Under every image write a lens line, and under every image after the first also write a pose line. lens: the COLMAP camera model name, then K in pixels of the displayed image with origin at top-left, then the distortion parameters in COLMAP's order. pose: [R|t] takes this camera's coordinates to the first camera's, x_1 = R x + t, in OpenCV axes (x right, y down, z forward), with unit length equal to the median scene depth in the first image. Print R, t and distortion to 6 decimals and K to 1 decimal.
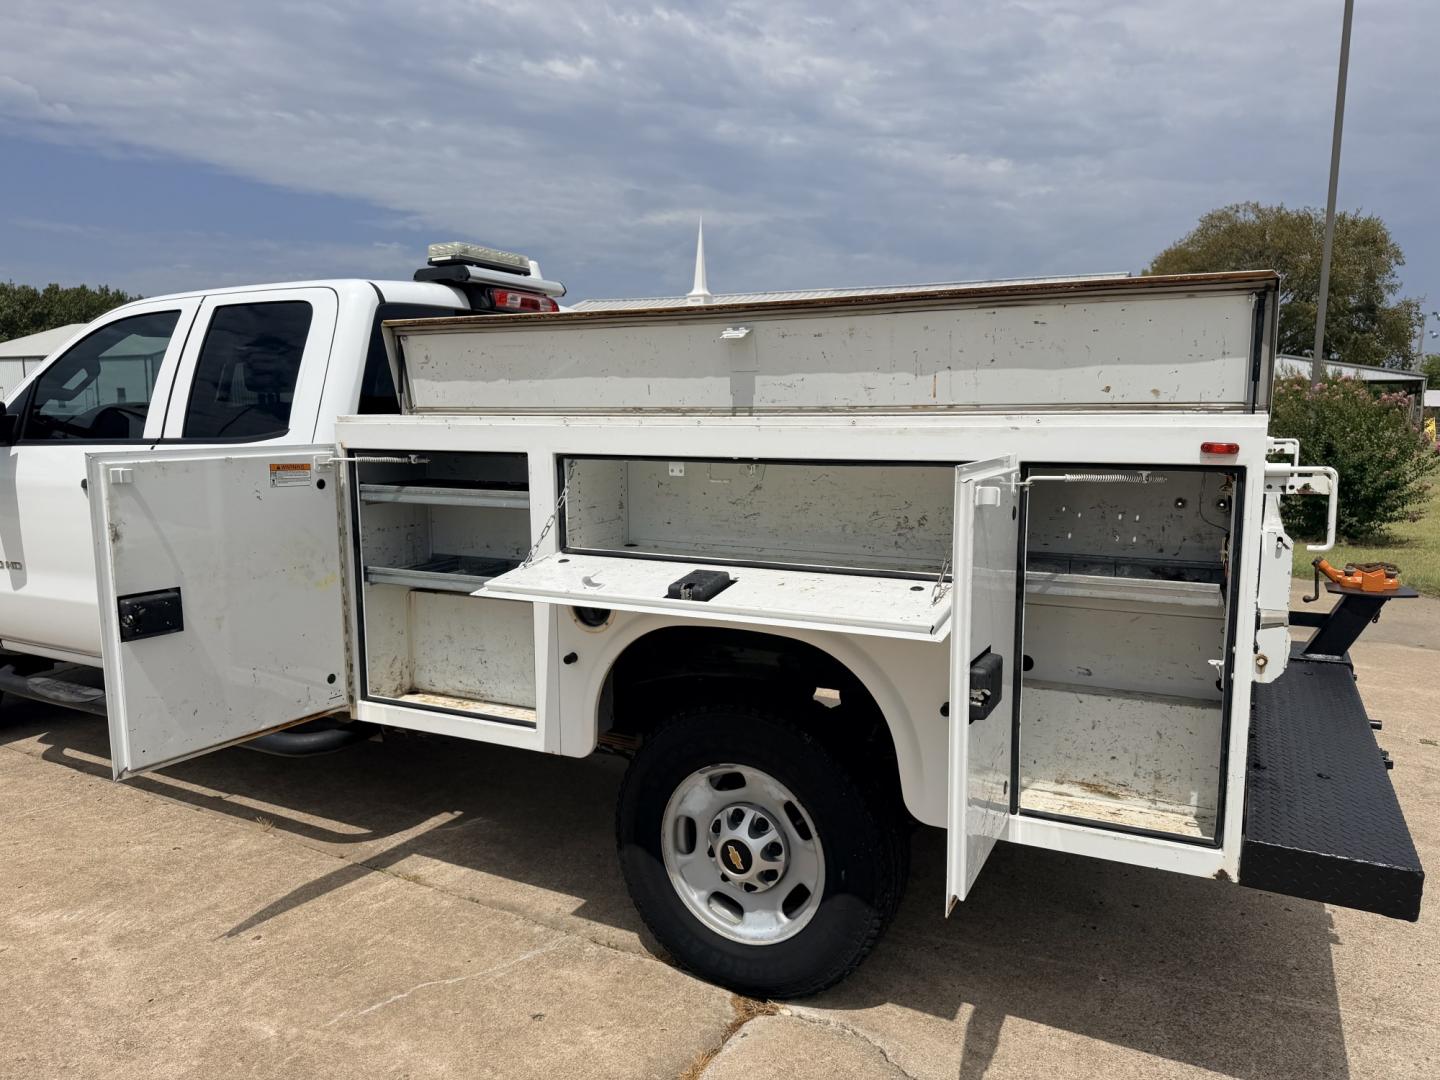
lens RADIAL K [[1023.4, 0, 716.2], [0, 1023.4, 532.0], [0, 0, 1]] dist [-0.003744, 0.000132]
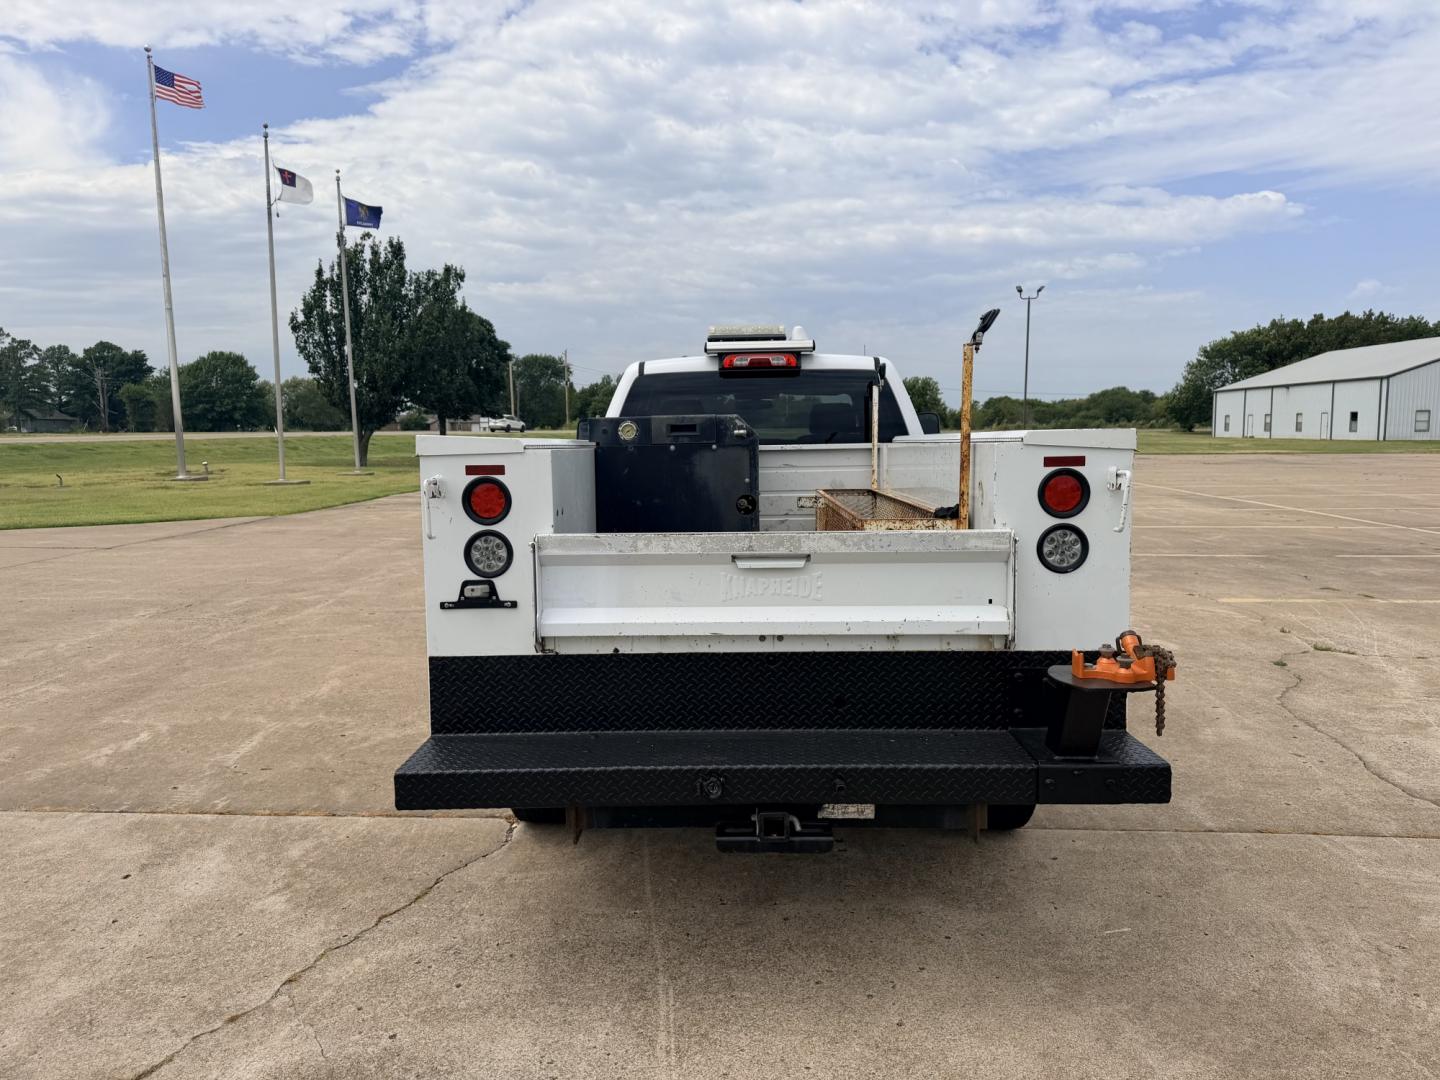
lens RADIAL K [[1011.0, 0, 711.6], [0, 1011.0, 530.1], [0, 0, 1]] dist [0.036567, -0.046078]
pose [[0.429275, 0.075172, -0.900040, 1.414024], [-0.097781, 0.994541, 0.036428, -0.057930], [0.897865, 0.072369, 0.434282, 0.513444]]
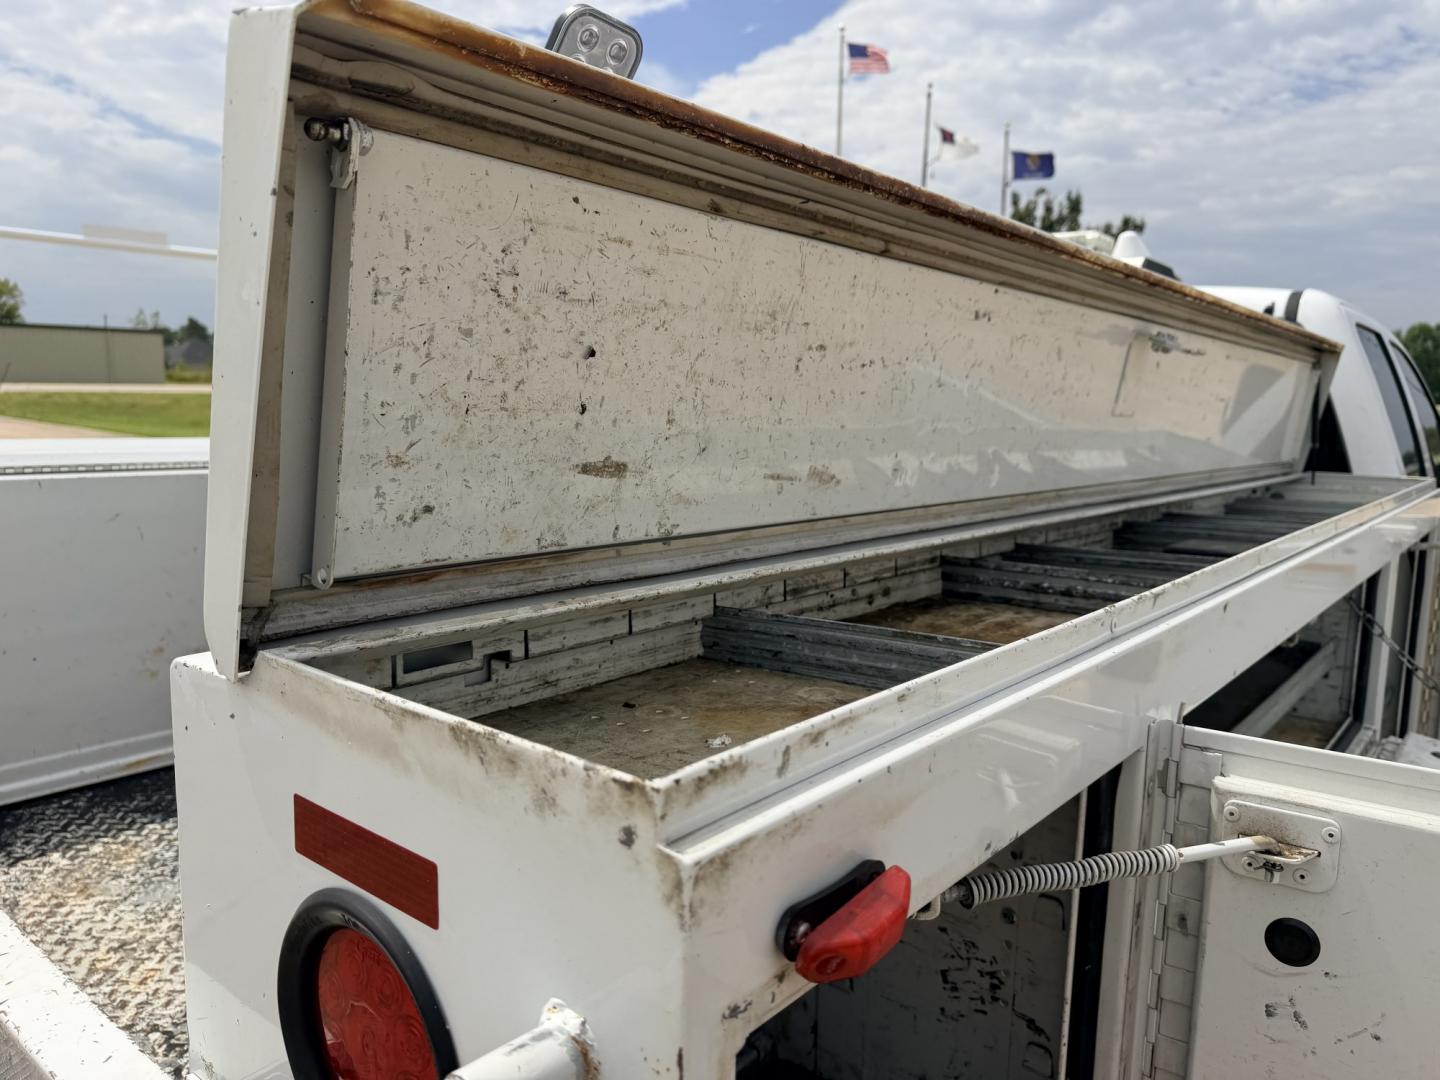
lens RADIAL K [[1009.8, 0, 725.5], [0, 1009.8, 532.2], [0, 0, 1]] dist [0.047533, -0.056167]
pose [[-0.203822, 0.122066, -0.971368, 0.758529], [-0.144456, 0.977586, 0.153158, -0.202152], [0.968292, 0.171537, -0.181620, 1.259067]]
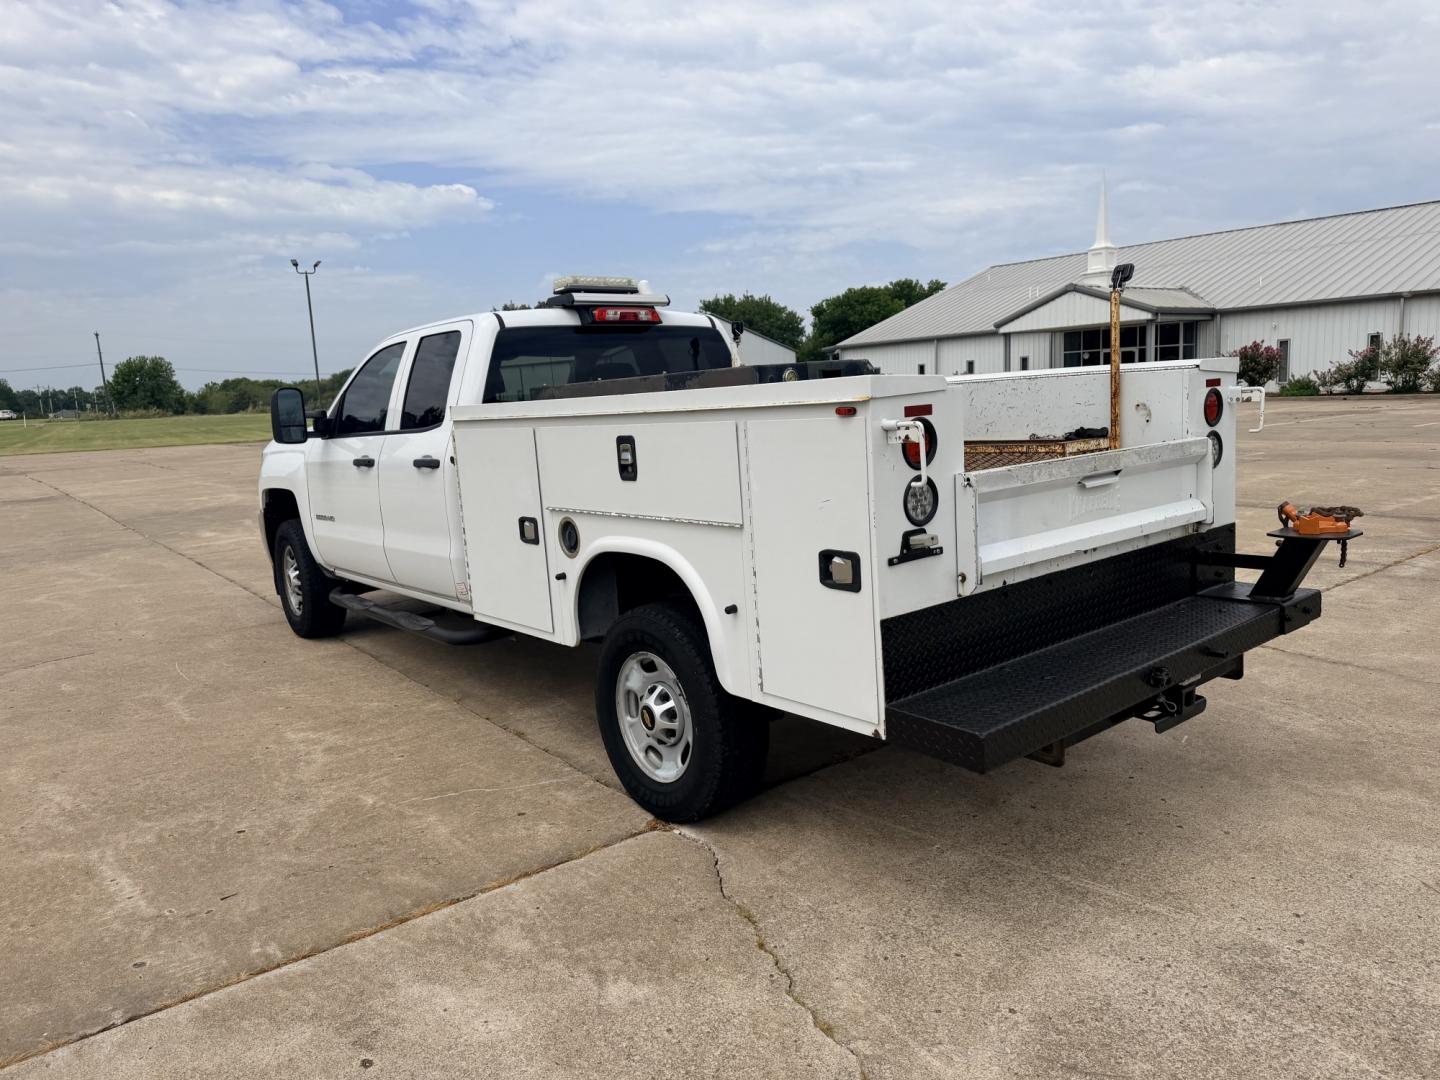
lens RADIAL K [[1009.8, 0, 725.5], [0, 1009.8, 532.2], [0, 0, 1]] dist [0.047533, -0.056167]
pose [[0.918074, 0.000681, -0.396410, 0.608184], [0.010032, 0.999638, 0.024950, 0.029746], [0.396283, -0.026883, 0.917735, -0.196933]]
